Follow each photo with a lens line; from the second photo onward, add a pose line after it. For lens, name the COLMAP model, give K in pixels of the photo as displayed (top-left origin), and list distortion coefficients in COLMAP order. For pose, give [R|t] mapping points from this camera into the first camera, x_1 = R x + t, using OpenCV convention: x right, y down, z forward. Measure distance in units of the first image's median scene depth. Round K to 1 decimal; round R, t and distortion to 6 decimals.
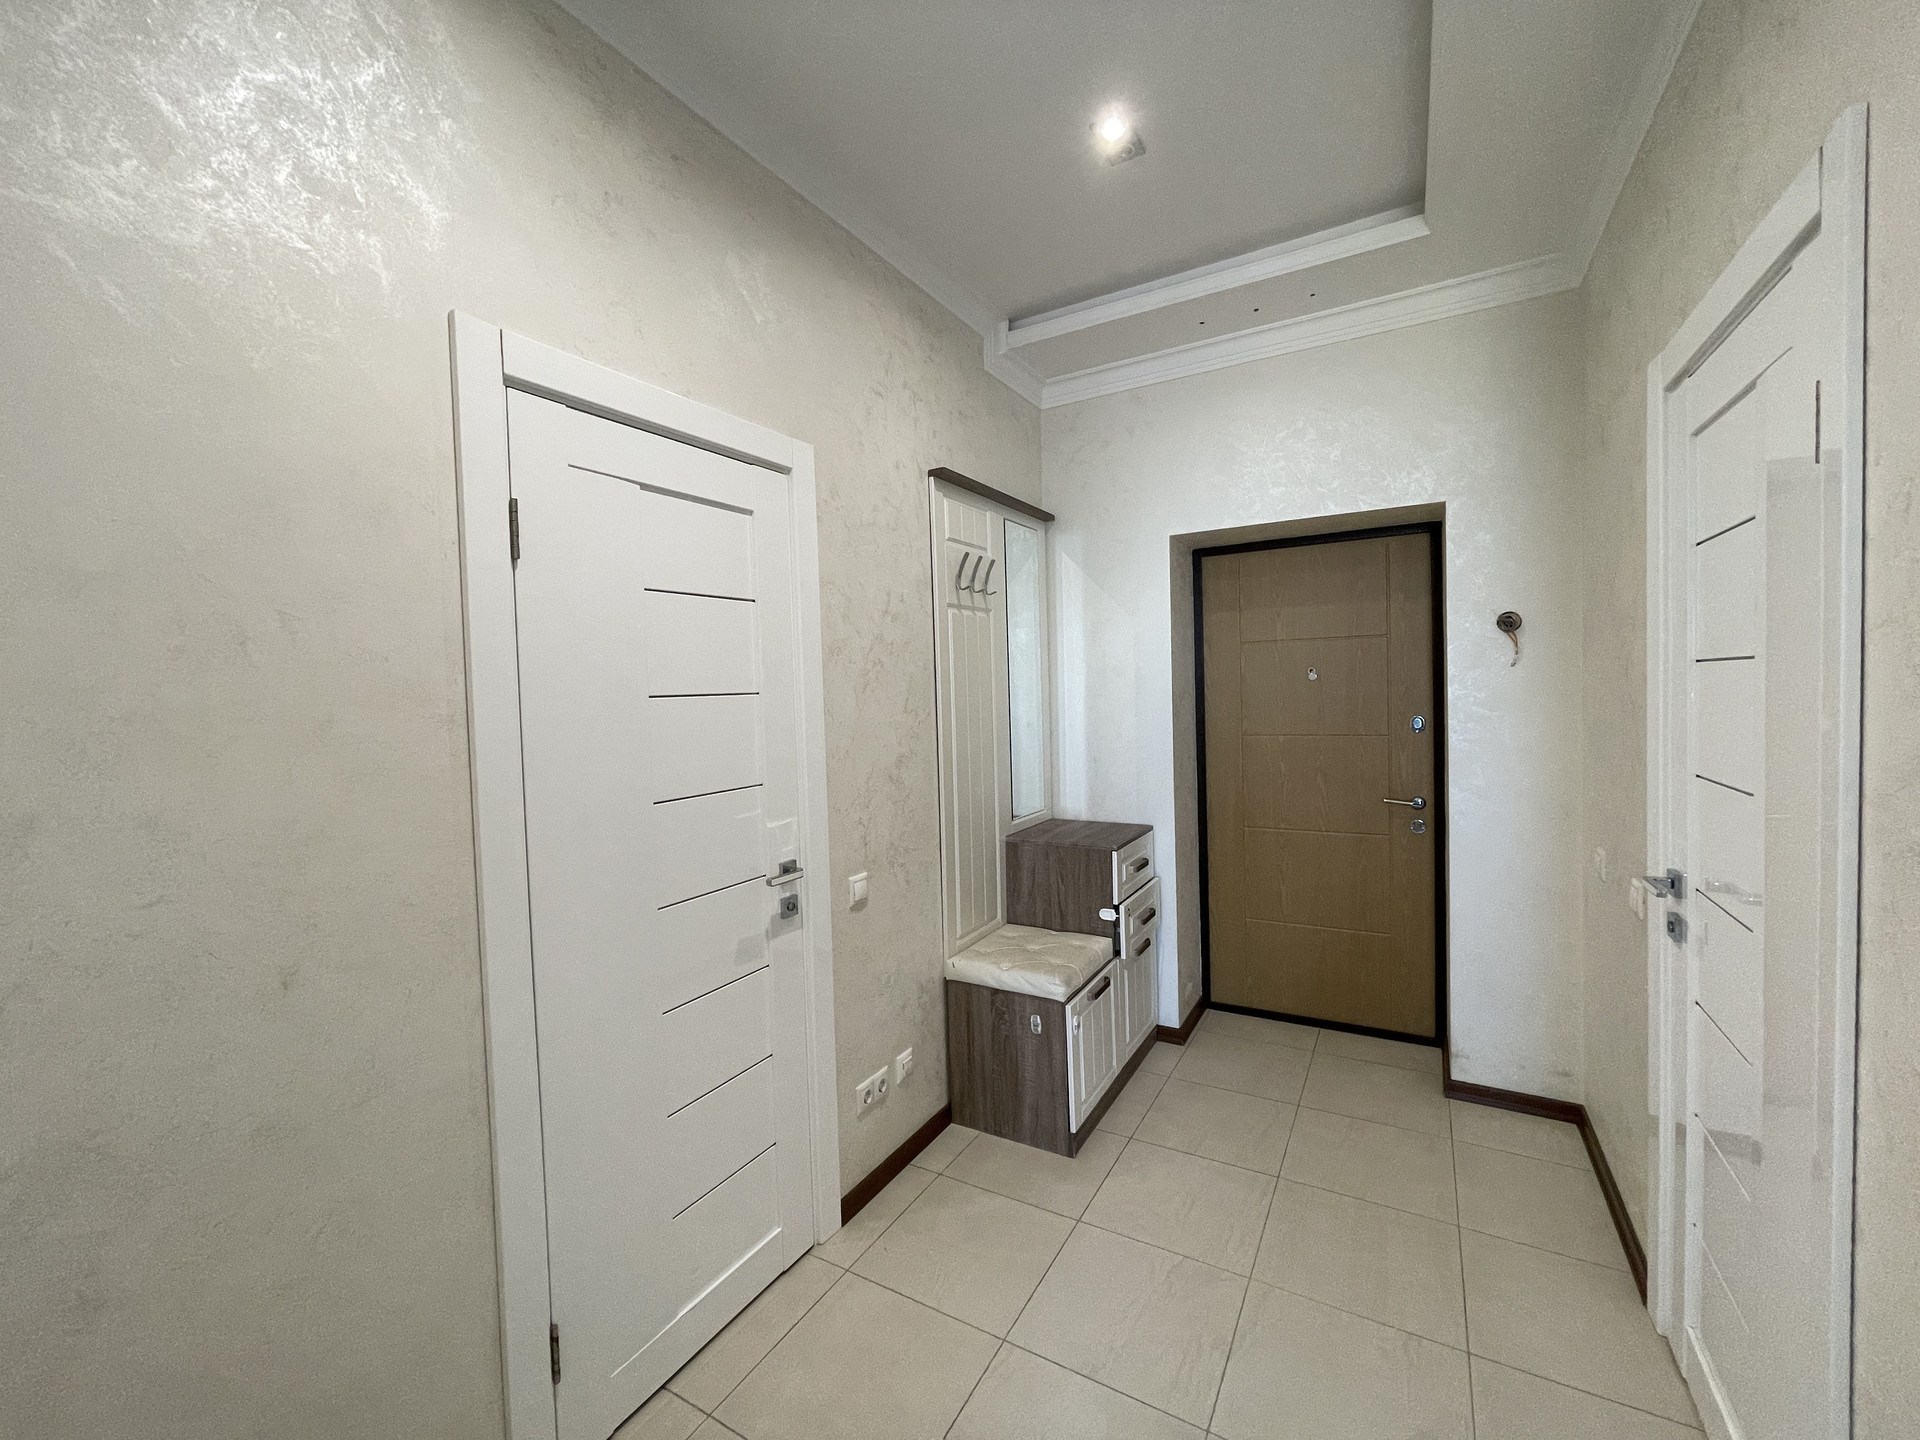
lens RADIAL K [[780.8, 0, 958.3], [0, 780.8, 714.9], [0, 0, 1]] dist [-0.000493, -0.000356]
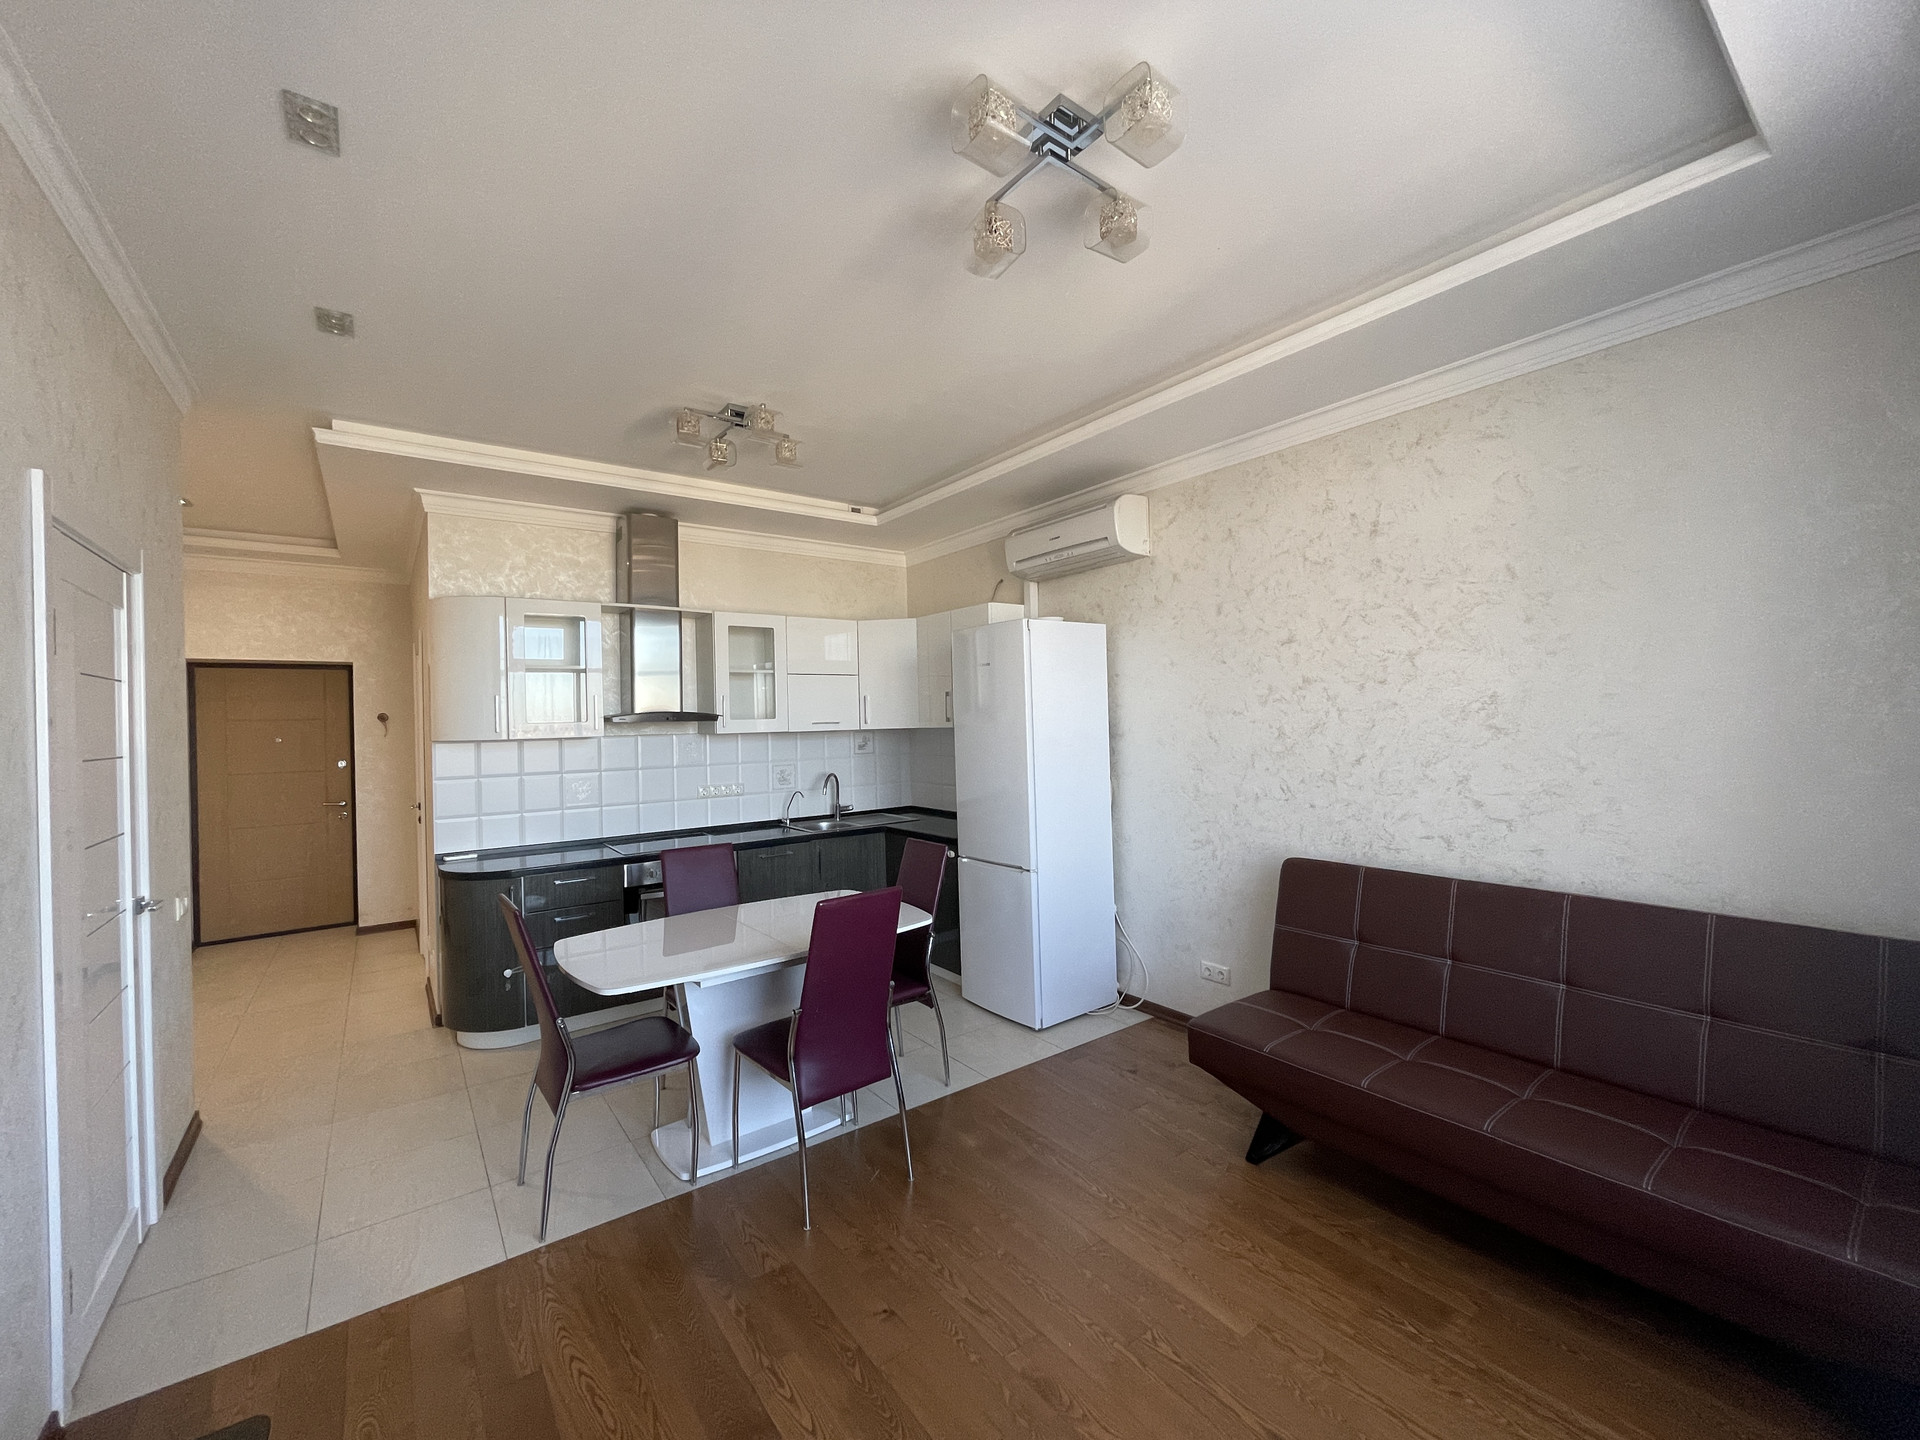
lens RADIAL K [[779.9, 0, 962.1], [0, 779.9, 711.2], [0, 0, 1]] dist [0.002487, 0.000227]
pose [[0.391749, 0.032074, 0.919513, -0.692250], [0.041662, 0.997749, -0.052552, 0.050732], [-0.919128, 0.058896, 0.389531, -1.365728]]
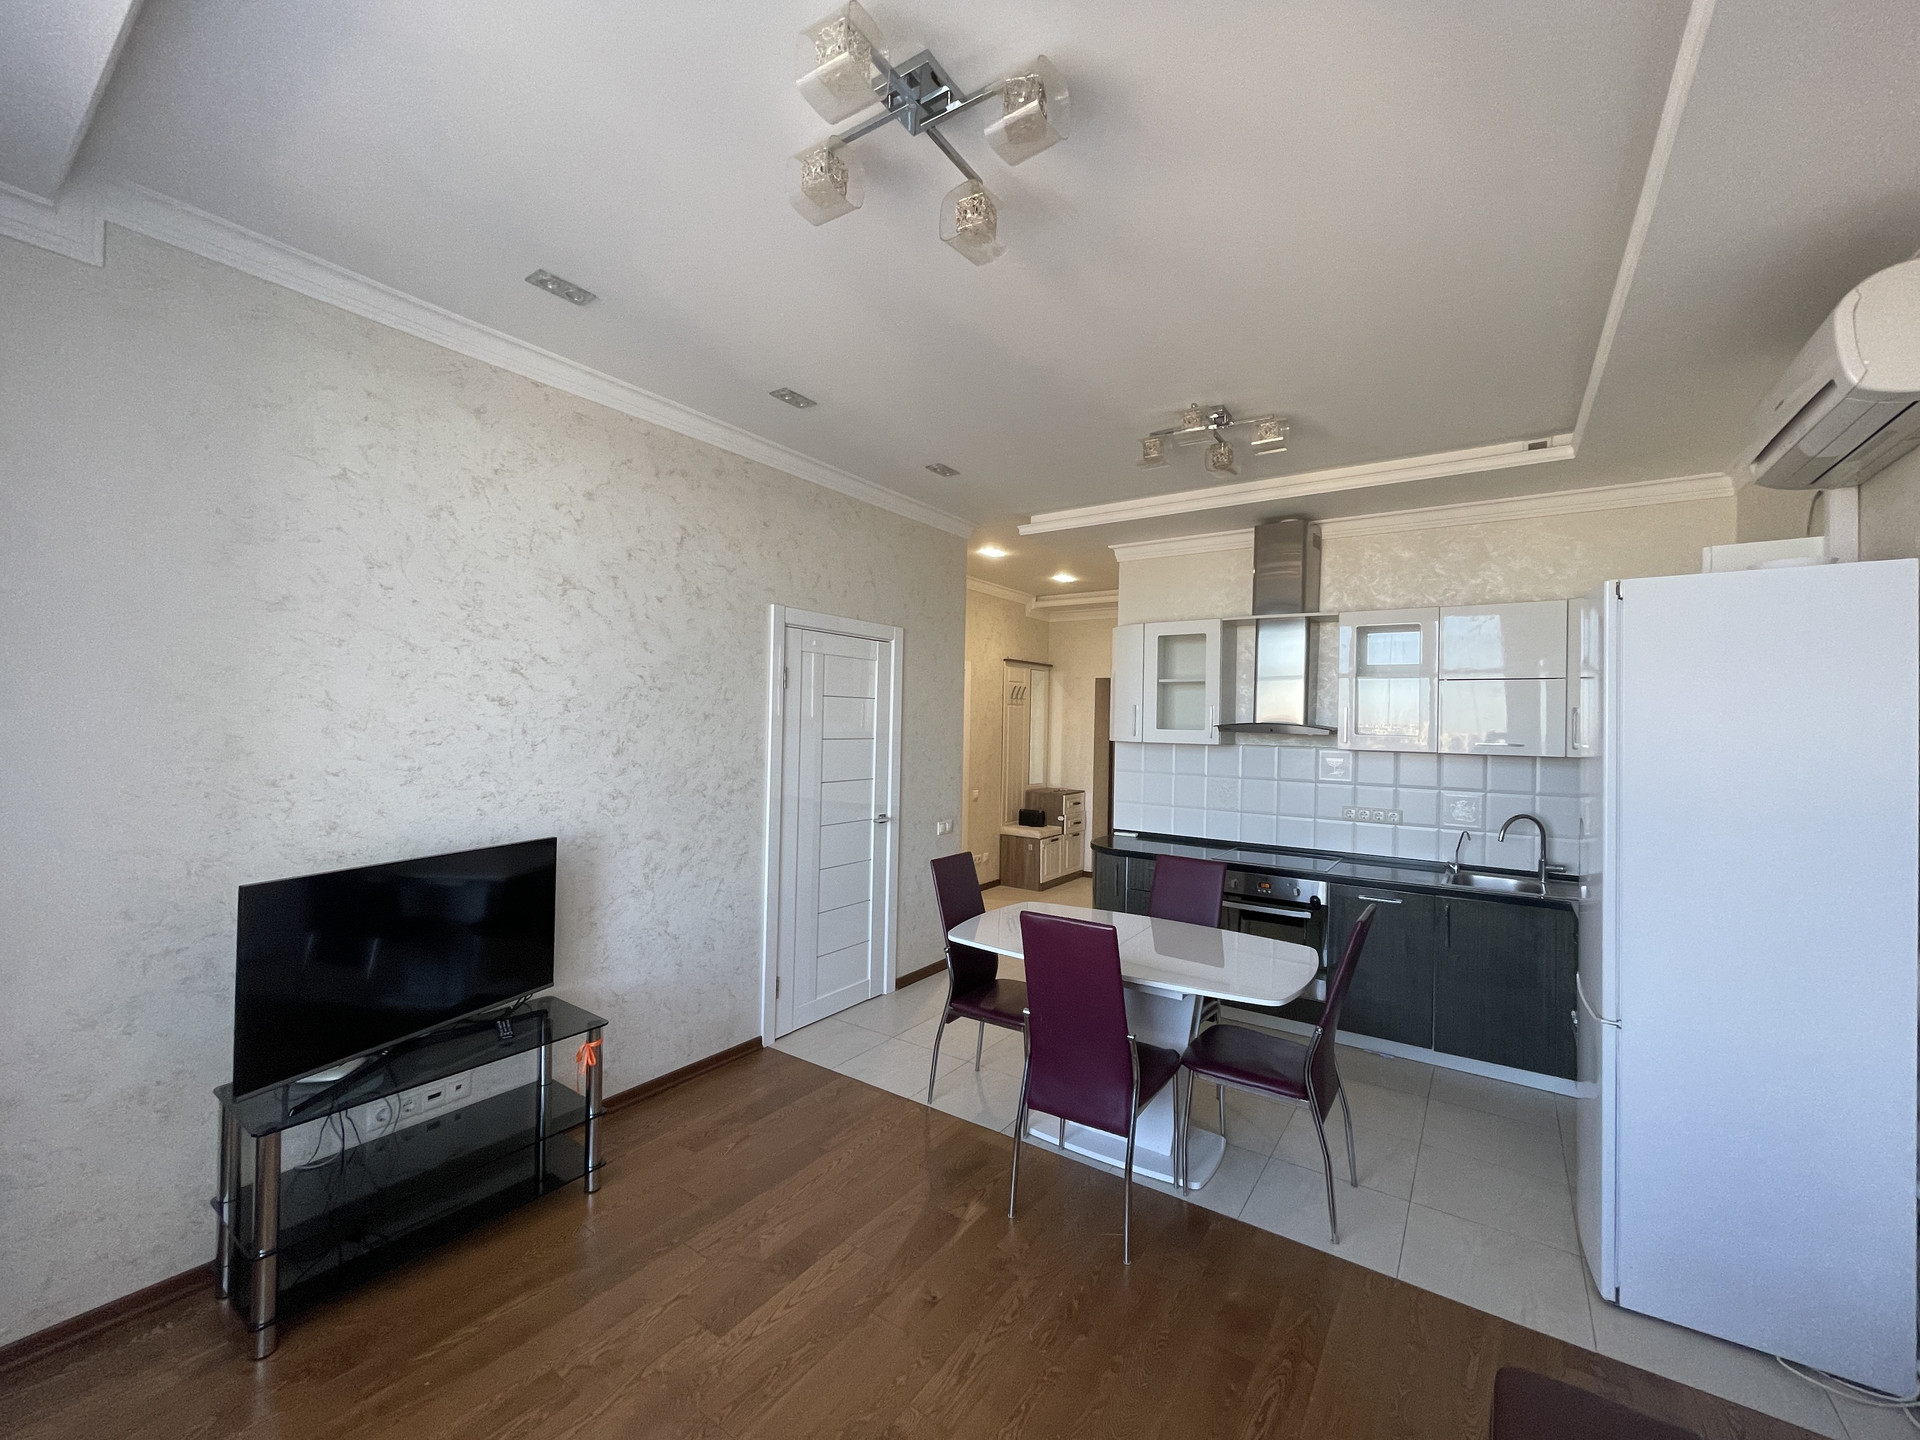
lens RADIAL K [[780.8, 0, 958.3], [0, 780.8, 714.9], [0, 0, 1]] dist [-0.000493, -0.000356]
pose [[0.996133, 0.050382, -0.071979, 0.012583], [-0.053381, 0.997758, -0.040367, 0.022947], [0.069784, 0.044053, 0.996589, -1.771838]]
